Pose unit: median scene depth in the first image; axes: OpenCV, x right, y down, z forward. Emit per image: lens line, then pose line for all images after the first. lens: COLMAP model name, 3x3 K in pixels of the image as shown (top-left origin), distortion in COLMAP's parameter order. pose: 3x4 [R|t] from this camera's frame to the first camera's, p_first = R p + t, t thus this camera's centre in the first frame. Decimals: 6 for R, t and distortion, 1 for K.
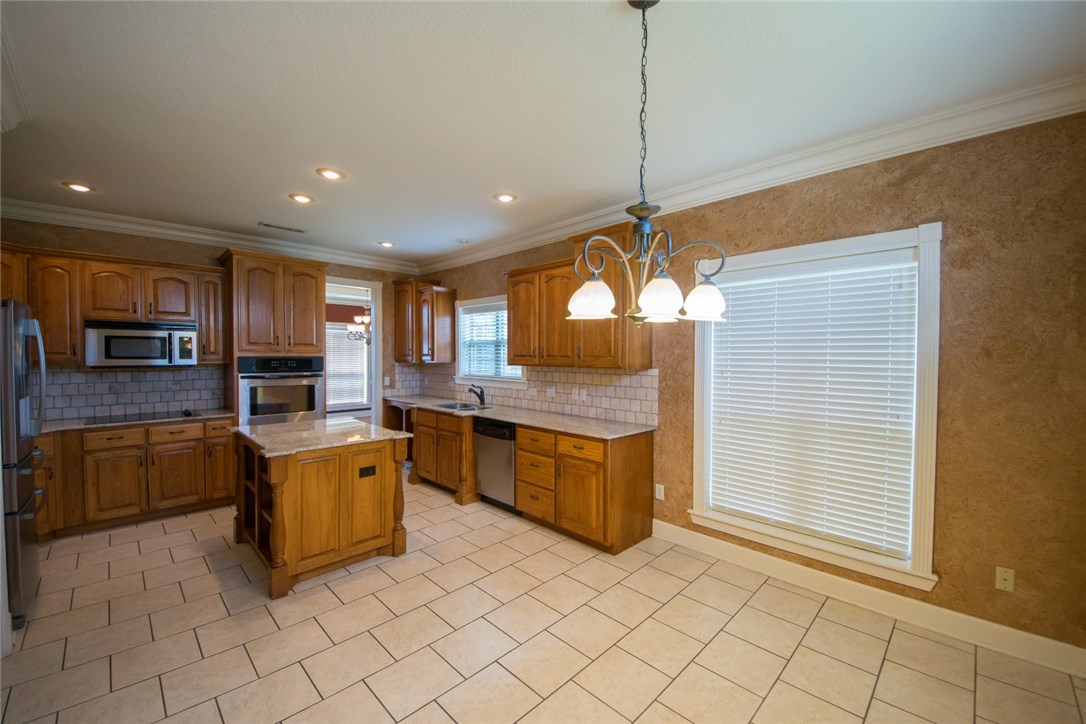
lens RADIAL K [[434.1, 0, 540.2], [0, 434.1, 360.5], [0, 0, 1]] dist [-0.001472, -0.001885]
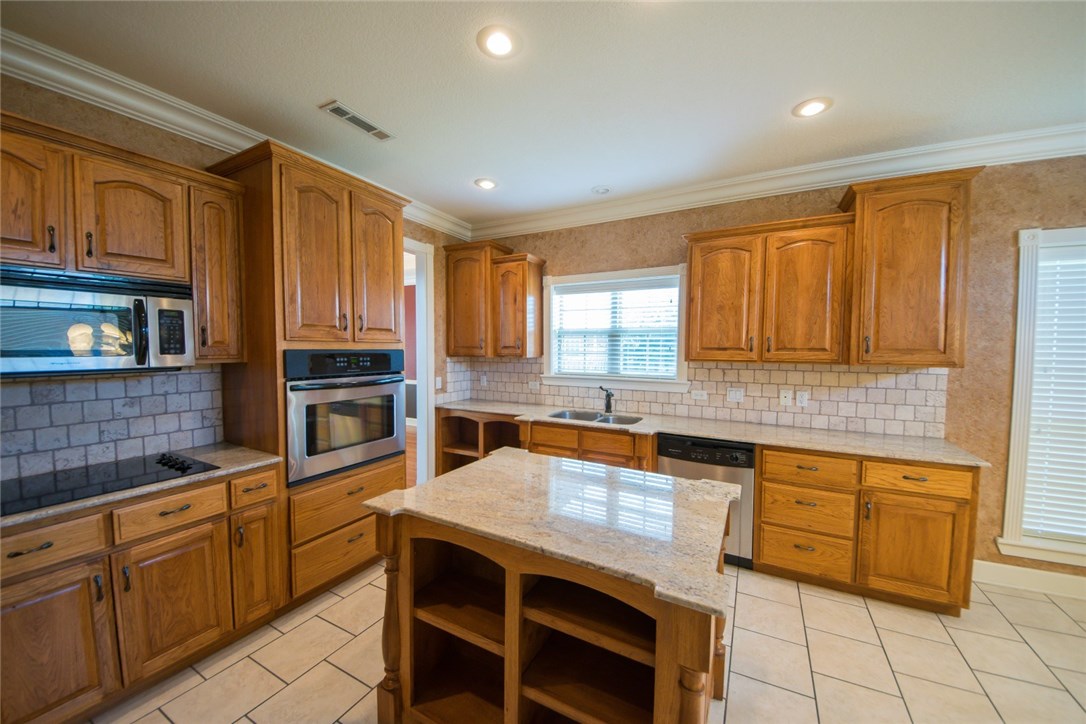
lens RADIAL K [[392.9, 0, 543.2], [0, 392.9, 364.6], [0, 0, 1]] dist [-0.020046, -0.001221]
pose [[0.957427, -0.010939, 0.288469, -0.559846], [0.001715, 0.999480, 0.032207, -0.006255], [-0.288672, -0.030341, 0.956947, 0.477149]]
